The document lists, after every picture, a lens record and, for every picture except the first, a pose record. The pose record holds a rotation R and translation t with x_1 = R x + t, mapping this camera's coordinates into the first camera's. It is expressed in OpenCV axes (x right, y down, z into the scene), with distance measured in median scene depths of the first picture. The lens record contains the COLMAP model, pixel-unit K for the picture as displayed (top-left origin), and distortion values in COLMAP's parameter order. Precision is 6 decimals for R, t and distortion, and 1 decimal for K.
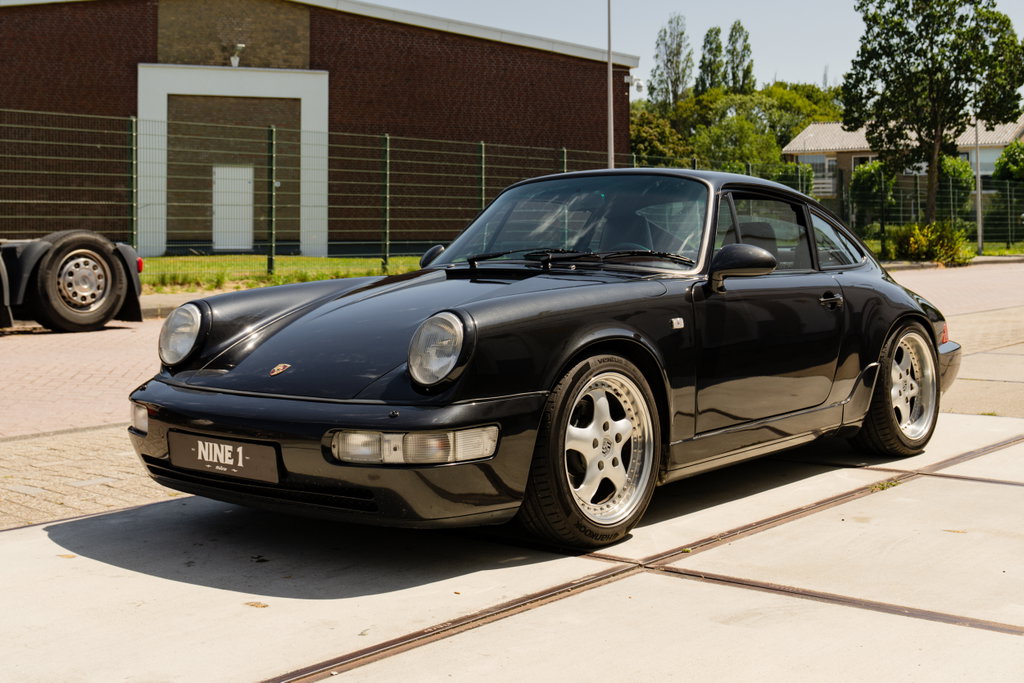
lens RADIAL K [[1348.4, 0, 491.8], [0, 1348.4, 263.2], [0, 0, 1]] dist [0.032404, 0.000000]
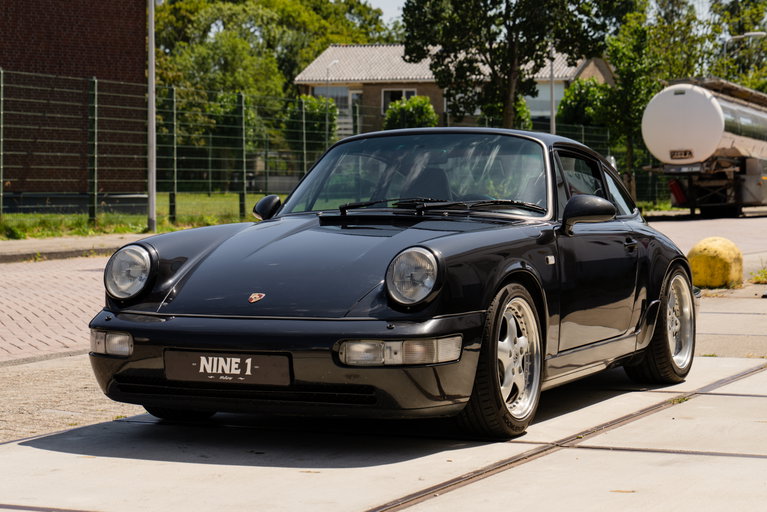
lens RADIAL K [[1796.4, 0, 386.7], [0, 1796.4, 256.8], [0, 0, 1]] dist [0.057478, 0.000000]
pose [[0.964435, -0.003302, 0.264301, -0.332808], [-0.001279, 0.999852, 0.017158, 0.010855], [-0.264319, -0.016886, 0.964288, -0.400856]]
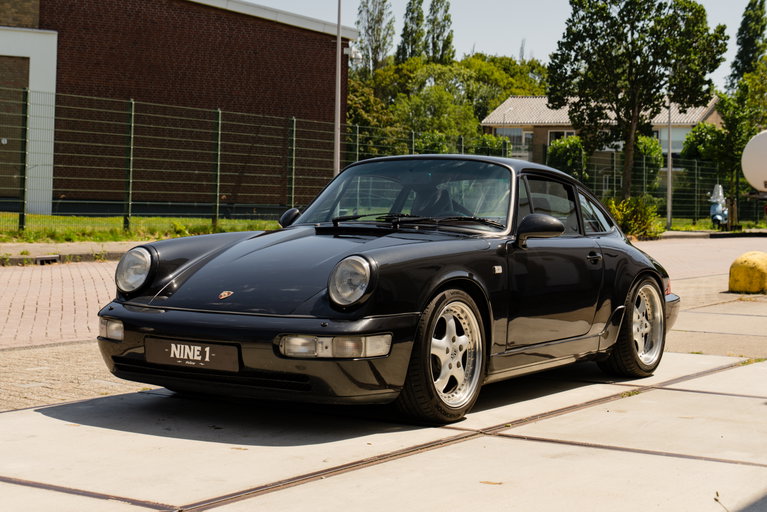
lens RADIAL K [[1355.1, 0, 346.7], [0, 1355.1, 257.1], [0, 0, 1]] dist [0.077197, 0.000000]
pose [[0.992890, 0.023269, 0.116742, -0.141098], [-0.025764, 0.999470, 0.019909, 0.005869], [-0.116217, -0.022775, 0.992963, -0.292801]]
